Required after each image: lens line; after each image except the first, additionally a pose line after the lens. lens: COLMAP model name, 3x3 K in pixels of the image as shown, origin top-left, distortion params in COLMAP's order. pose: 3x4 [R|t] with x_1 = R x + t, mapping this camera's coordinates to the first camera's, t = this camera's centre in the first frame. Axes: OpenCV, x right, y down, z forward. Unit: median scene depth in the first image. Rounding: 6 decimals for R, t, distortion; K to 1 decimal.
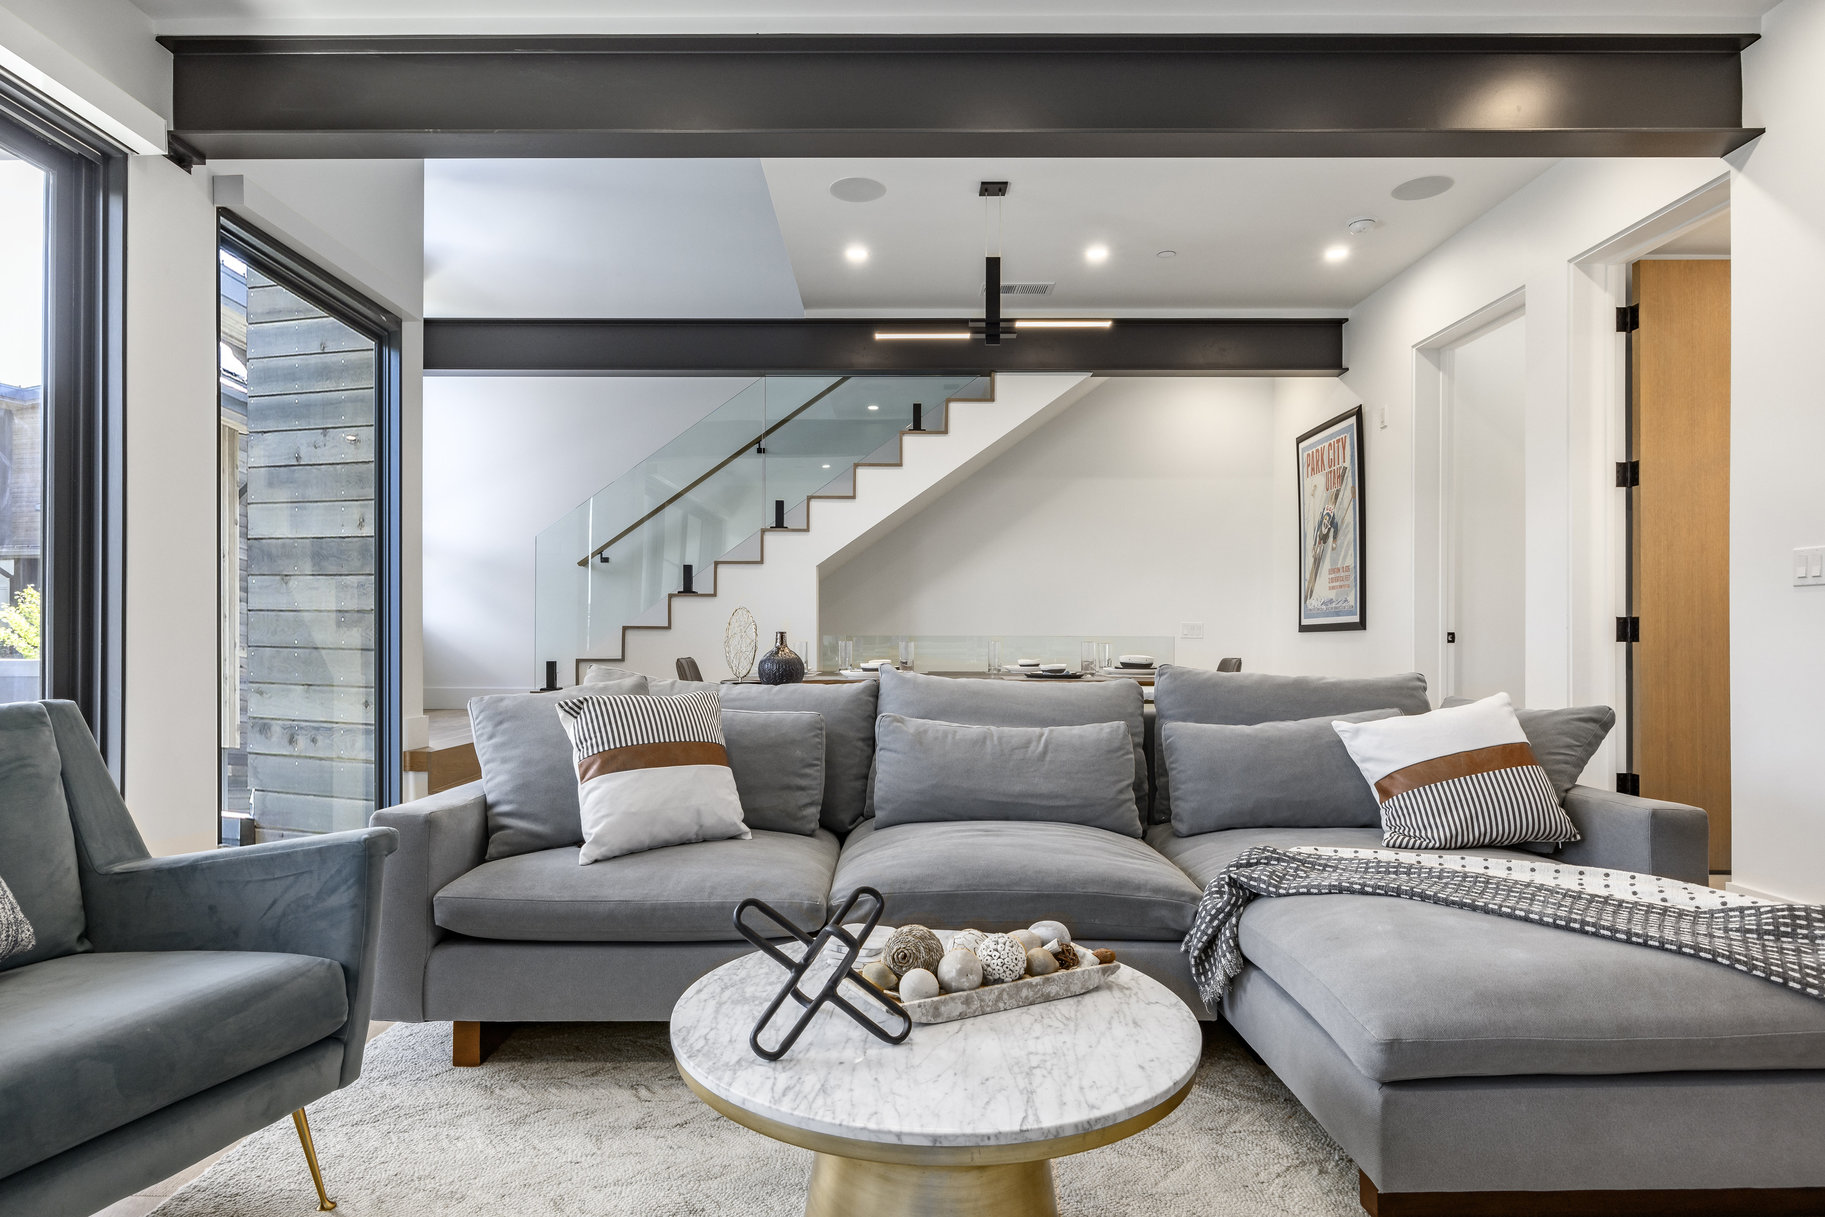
lens RADIAL K [[991.6, 0, 901.9], [0, 991.6, 631.7], [0, 0, 1]] dist [-0.004141, -0.000555]
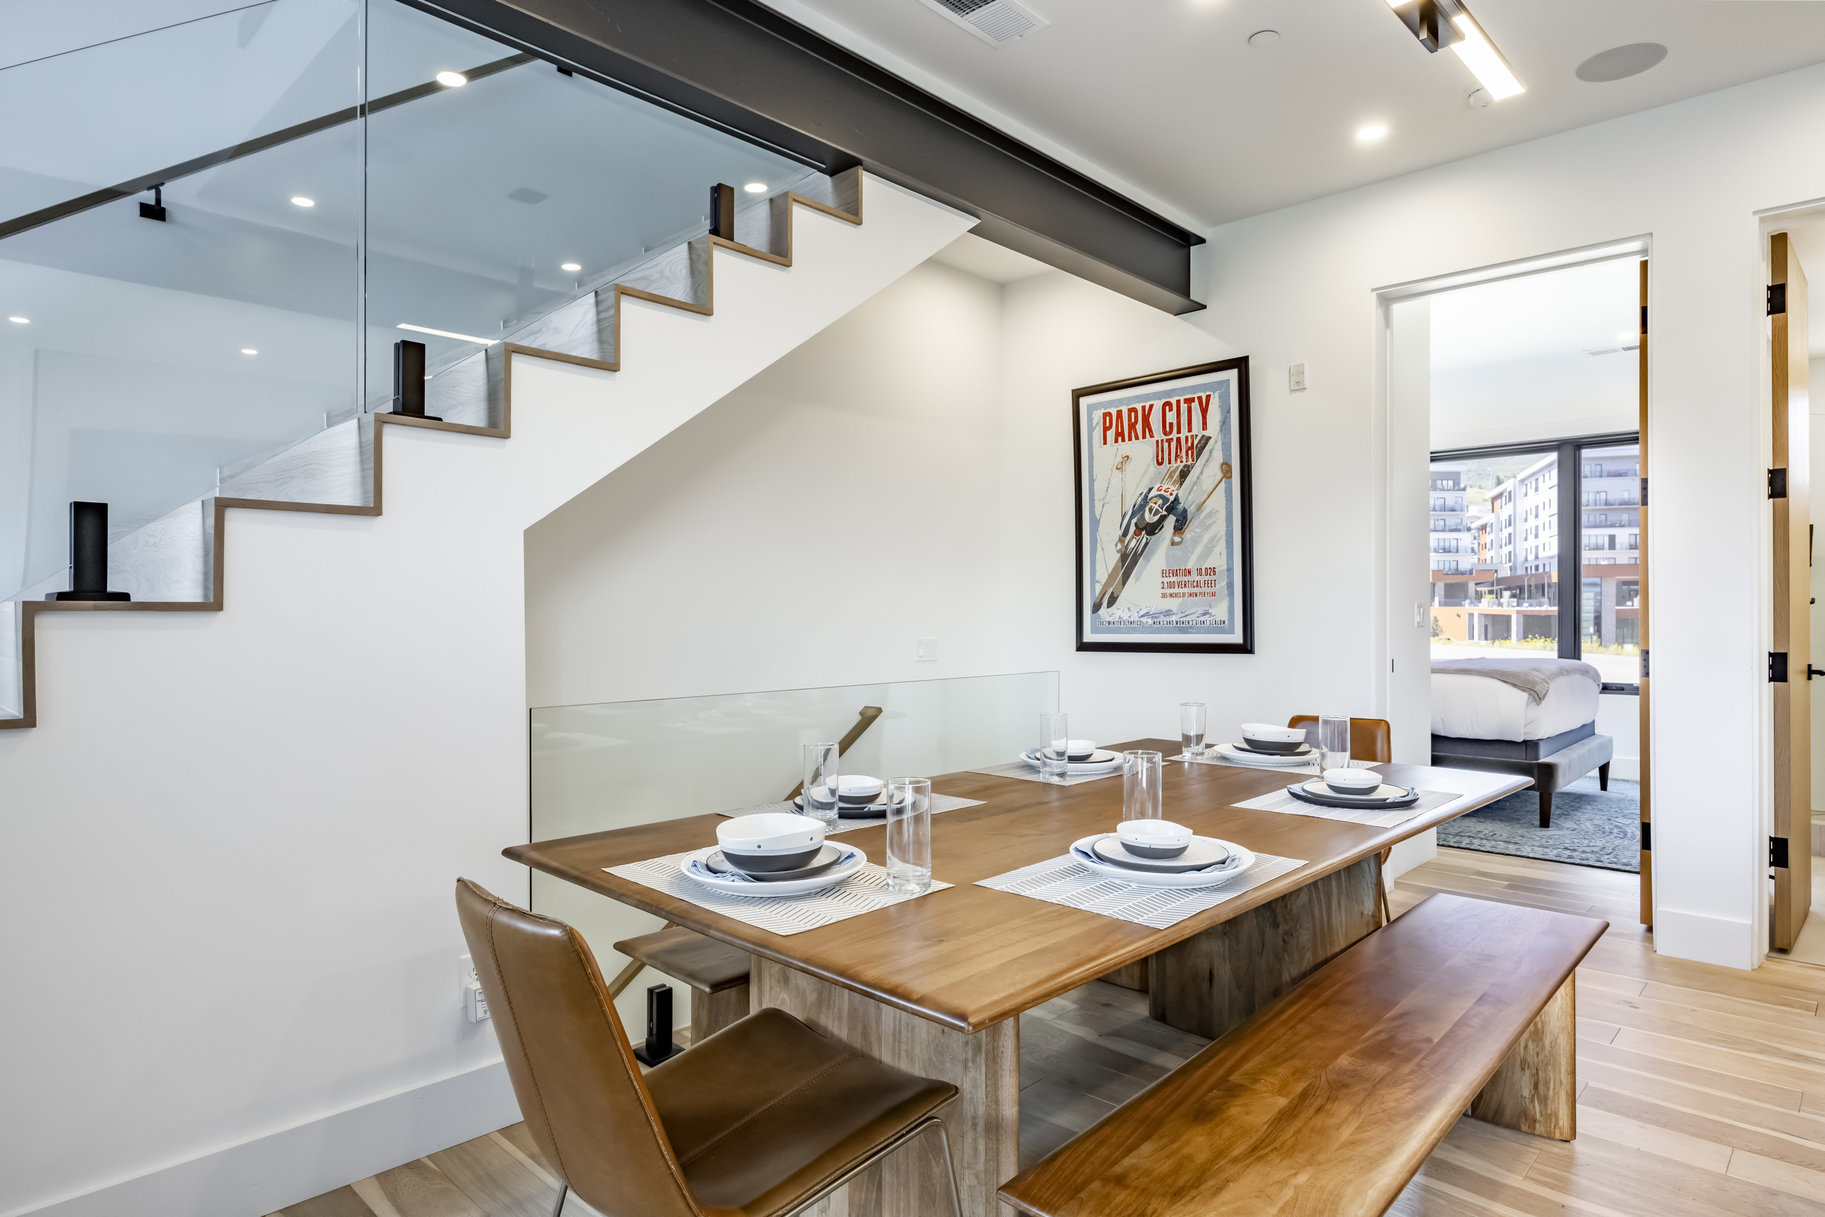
lens RADIAL K [[1029.9, 0, 918.1], [0, 1029.9, 612.0], [0, 0, 1]] dist [-0.001460, -0.000154]
pose [[0.690999, -0.003831, 0.722845, -0.575176], [0.001969, 0.999992, 0.003417, -0.075781], [-0.722853, -0.000938, 0.691001, 1.312565]]
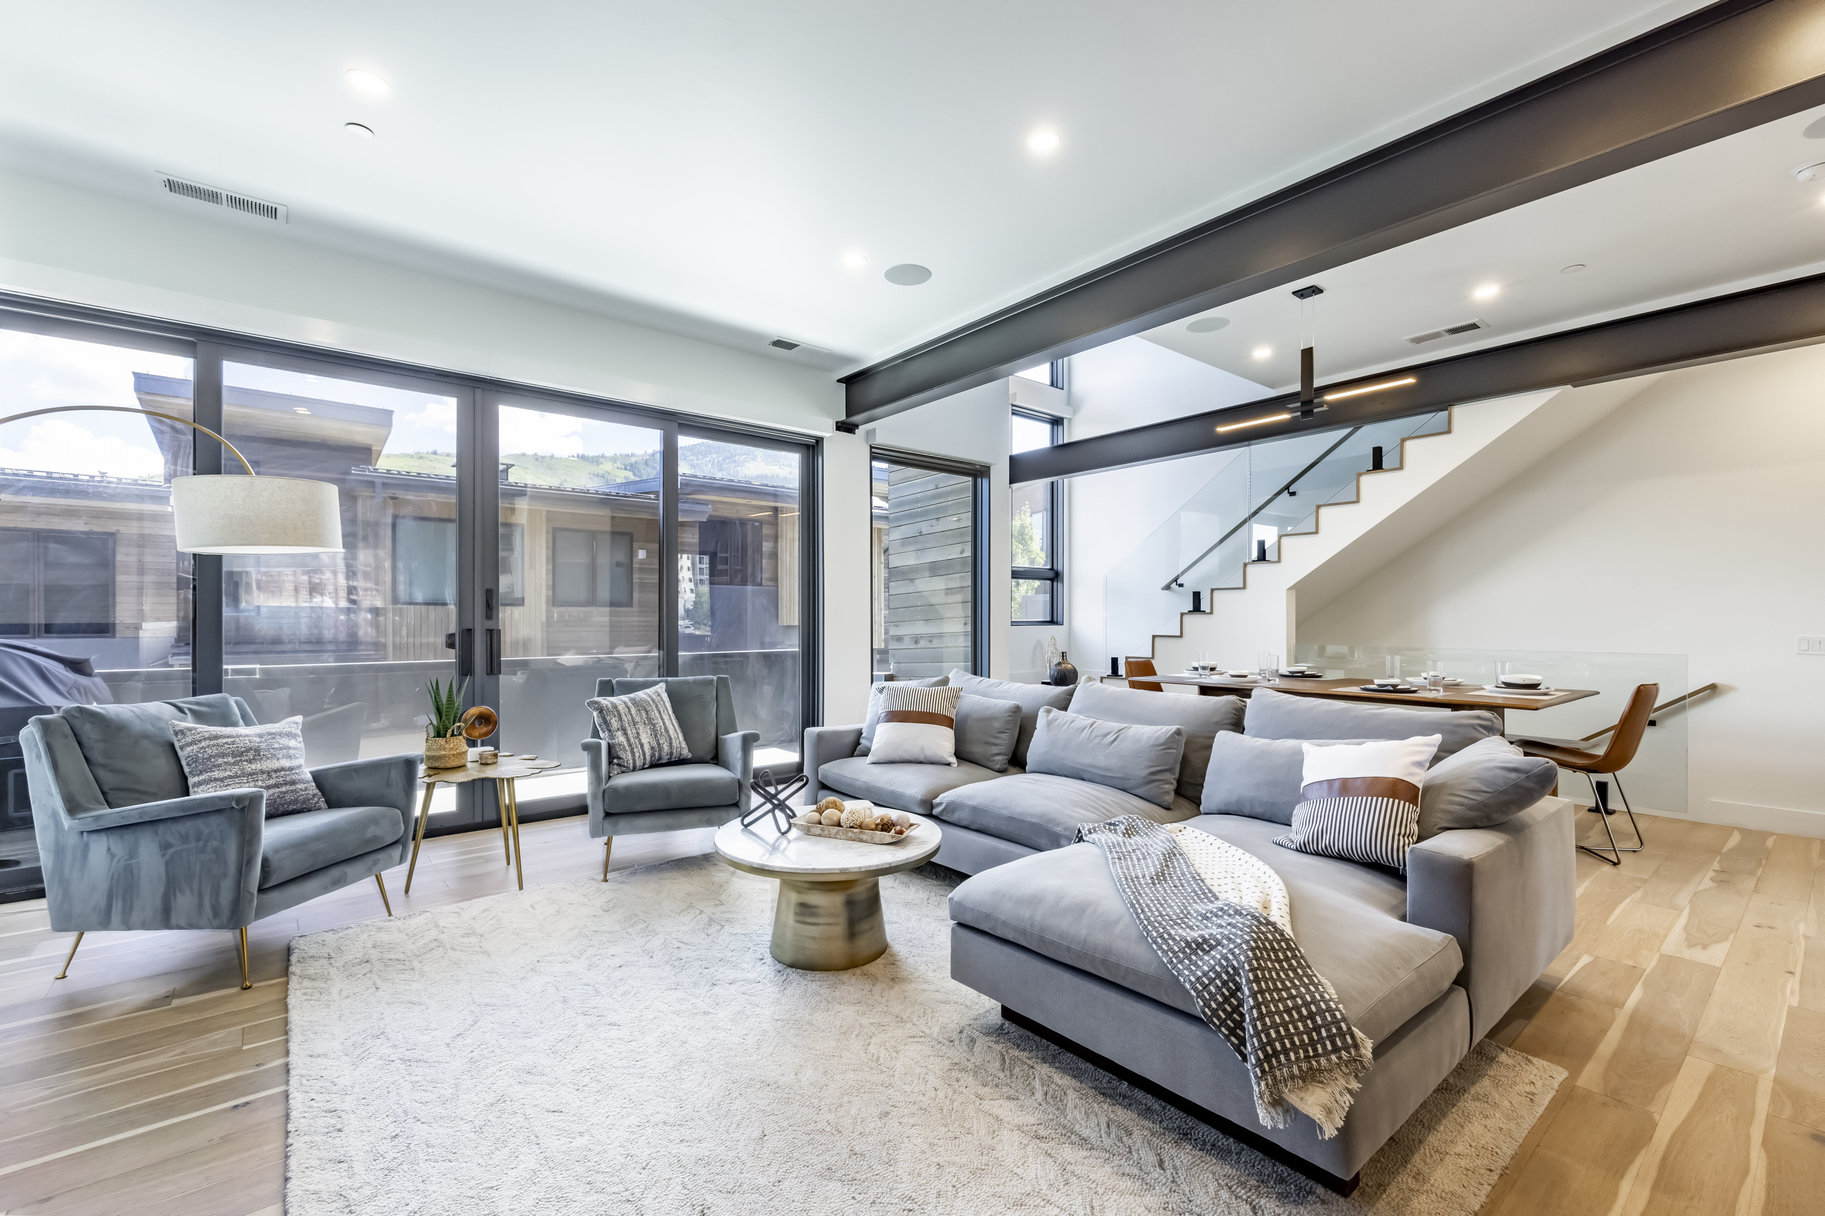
lens RADIAL K [[786.0, 0, 917.0], [0, 786.0, 619.8], [0, 0, 1]] dist [0.002705, 0.000310]
pose [[0.635387, -0.001437, -0.772192, 0.828510], [0.002151, 0.999998, -0.000091, -0.060854], [0.772191, -0.001603, 0.635389, -0.001443]]
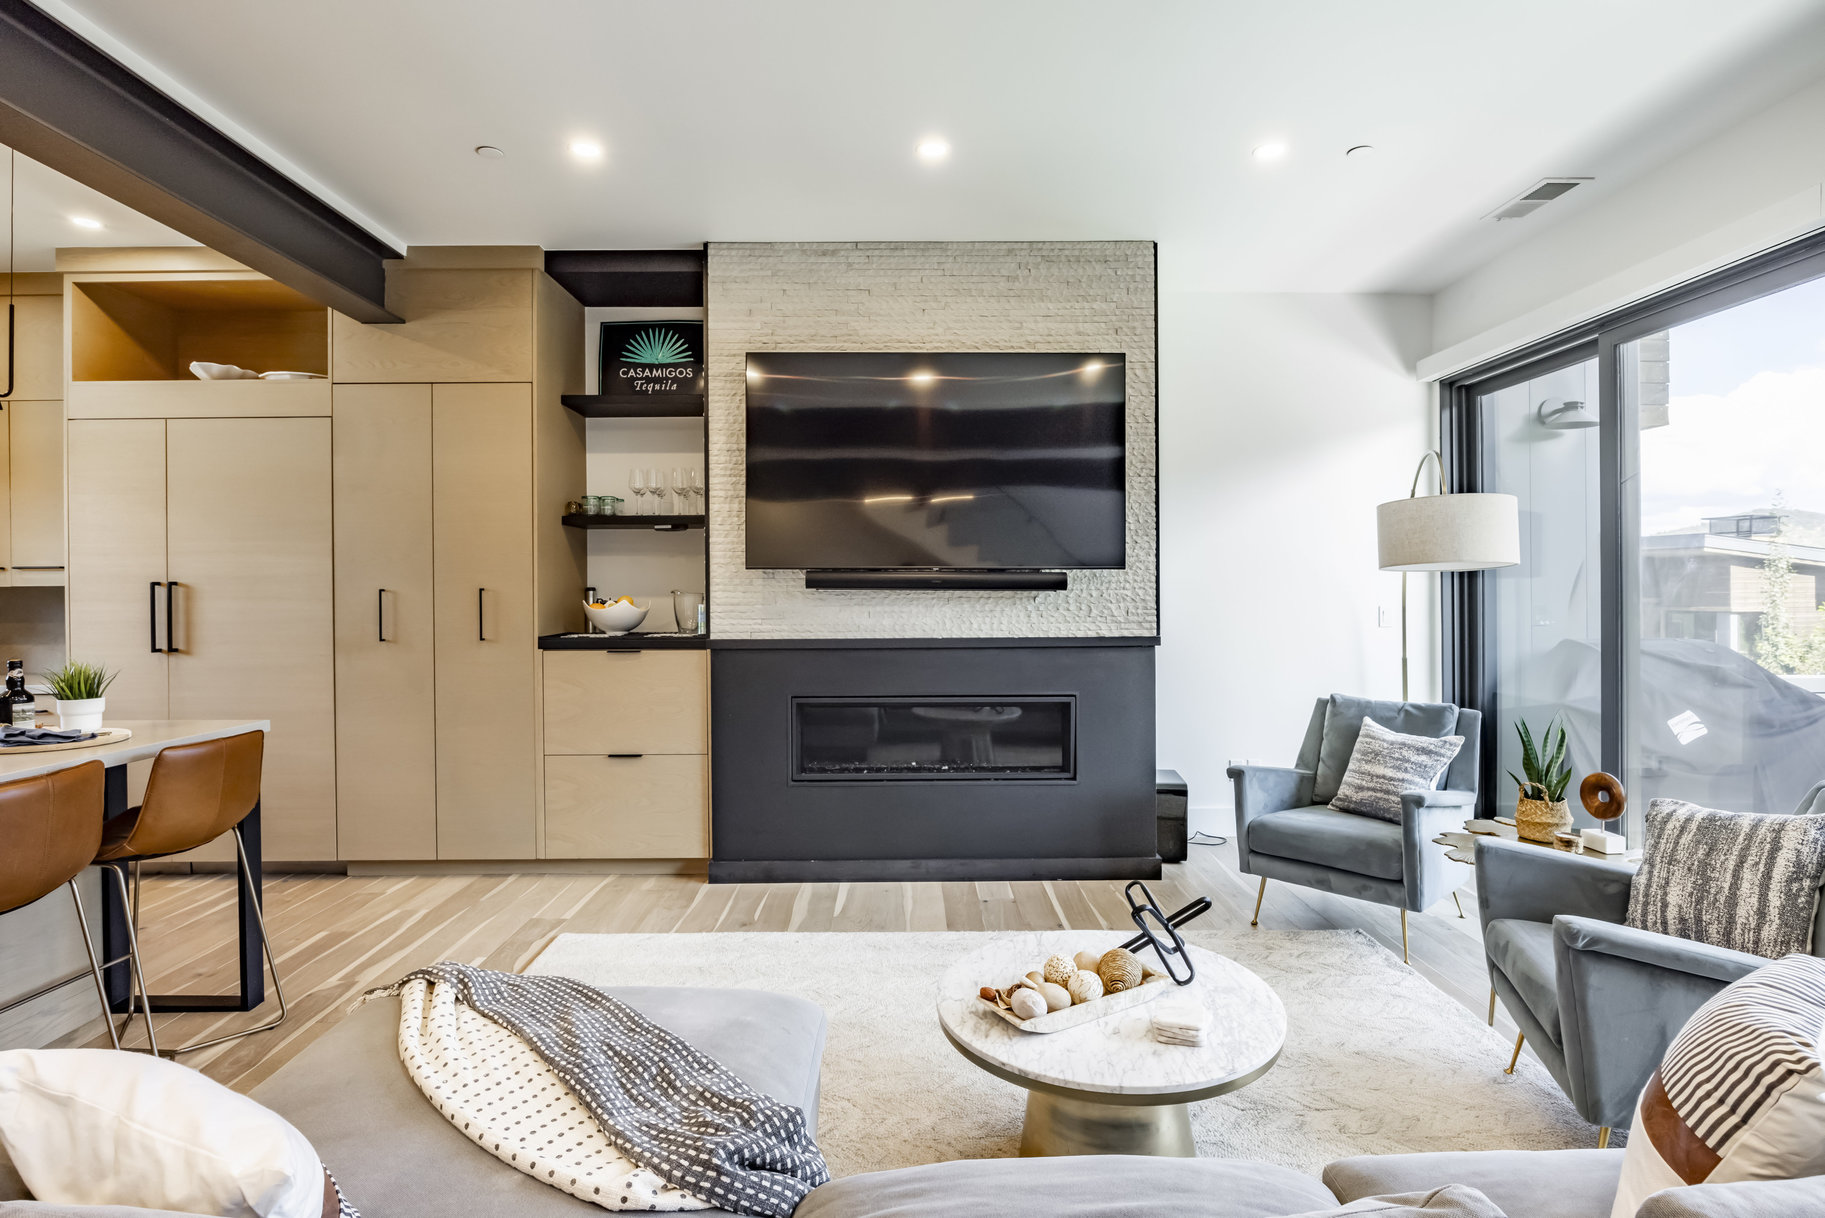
lens RADIAL K [[919.4, 0, 909.9], [0, 919.4, 593.3], [0, 0, 1]] dist [-0.010245, 0.000015]
pose [[-0.999981, 0.005181, -0.003446, 0.177670], [0.005175, 0.999985, 0.001768, -0.128692], [0.003455, 0.001750, -0.999993, 1.273077]]
